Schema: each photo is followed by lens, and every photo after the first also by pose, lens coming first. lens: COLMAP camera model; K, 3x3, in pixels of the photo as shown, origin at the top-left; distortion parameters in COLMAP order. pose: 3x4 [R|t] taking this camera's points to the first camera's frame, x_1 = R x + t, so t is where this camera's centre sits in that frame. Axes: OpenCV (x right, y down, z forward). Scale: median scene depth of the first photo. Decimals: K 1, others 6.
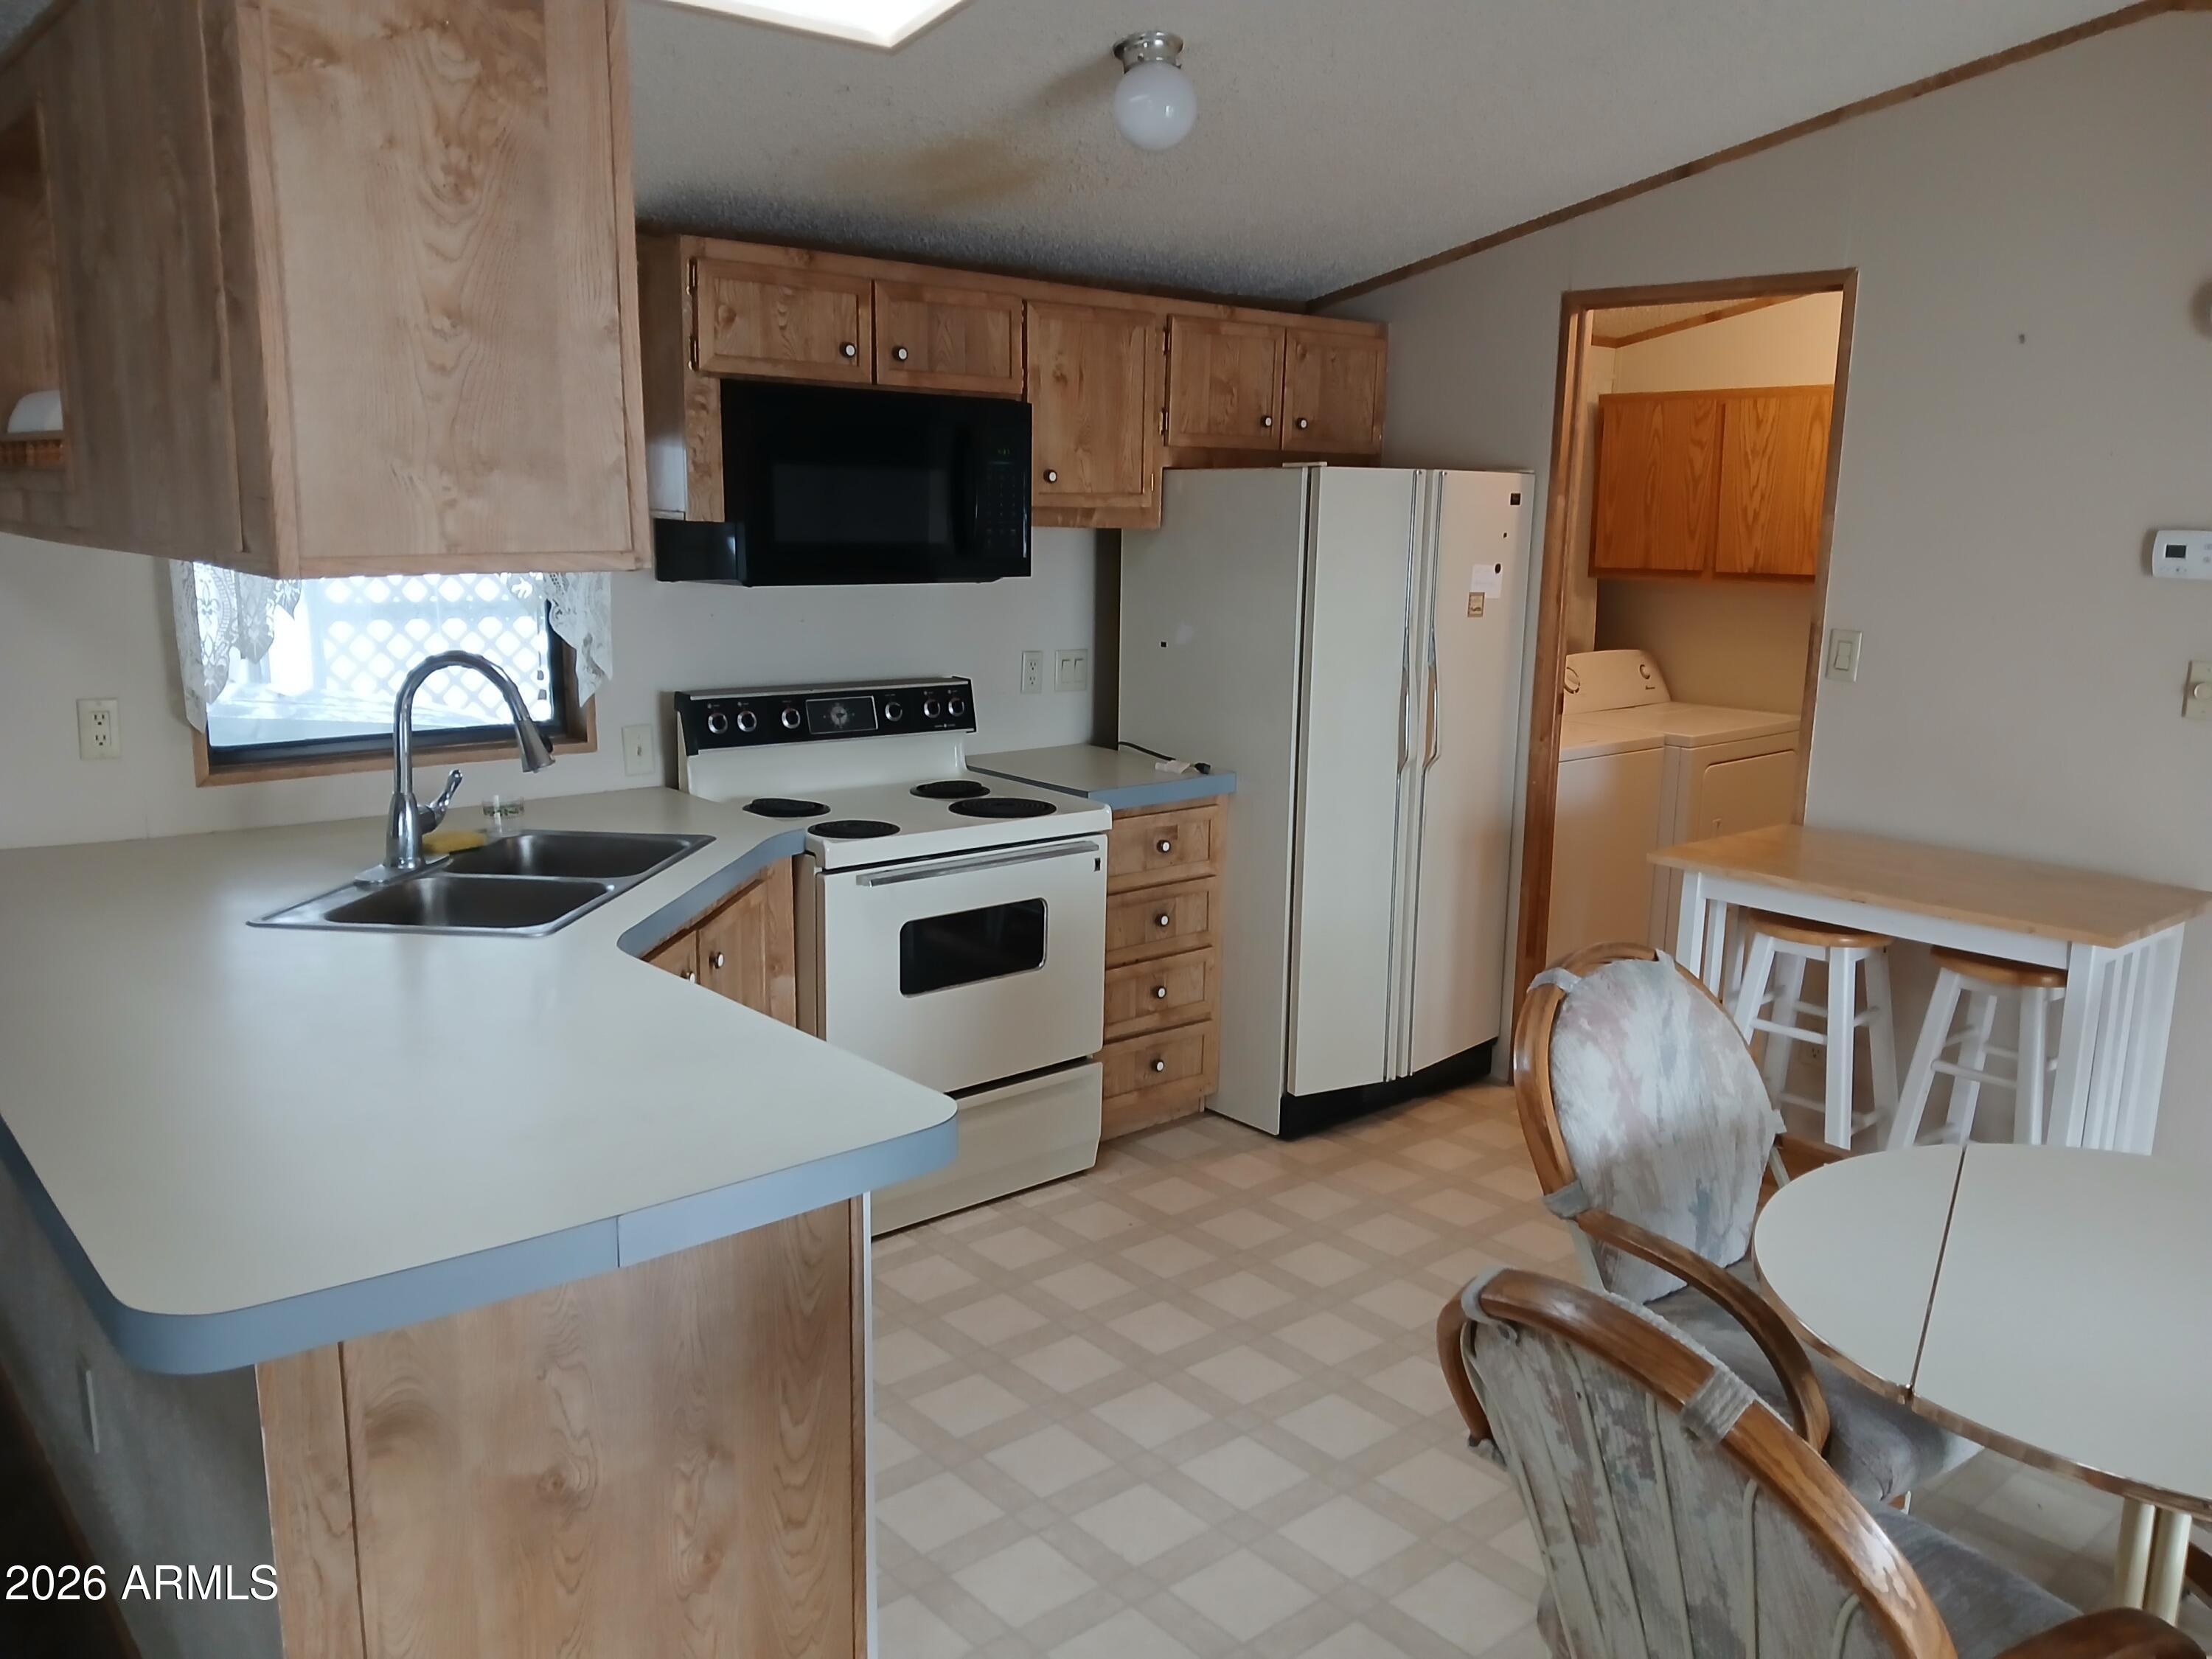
lens RADIAL K [[1696.7, 0, 1108.9], [0, 1696.7, 834.7], [0, 0, 1]] dist [-0.008048, -0.011453]
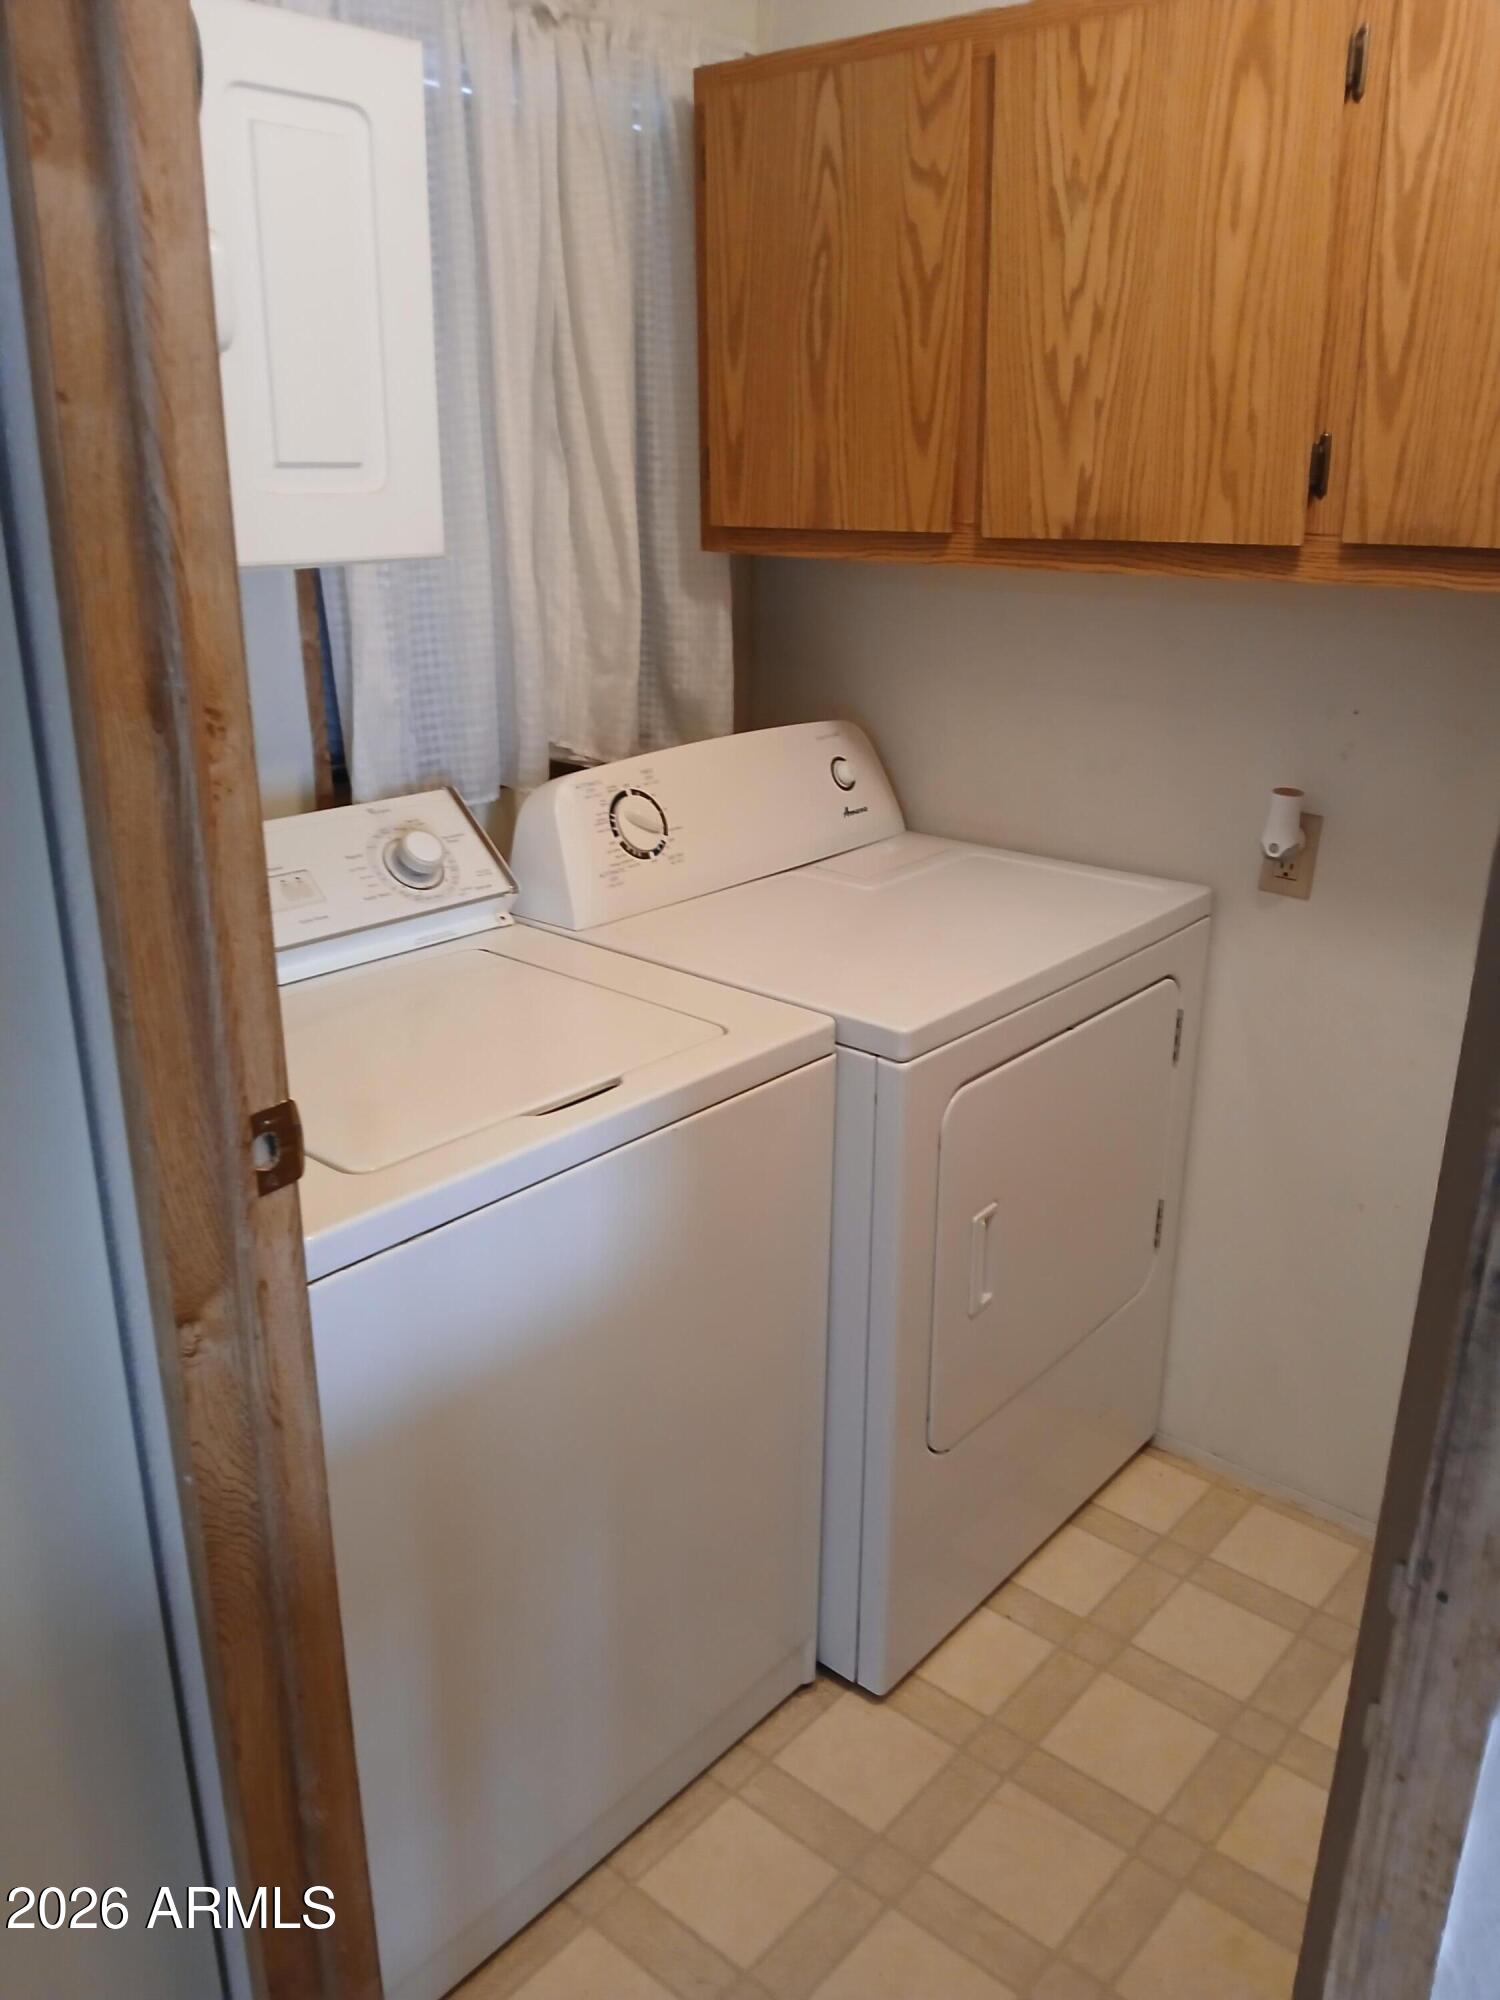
lens RADIAL K [[1534.1, 0, 744.3], [0, 1534.1, 1010.8], [0, 0, 1]] dist [-0.008048, -0.011453]
pose [[0.990195, -0.059827, 0.126230, 0.251009], [0.039913, 0.987144, 0.154772, -0.103519], [-0.133867, -0.148216, 0.979853, 0.642146]]
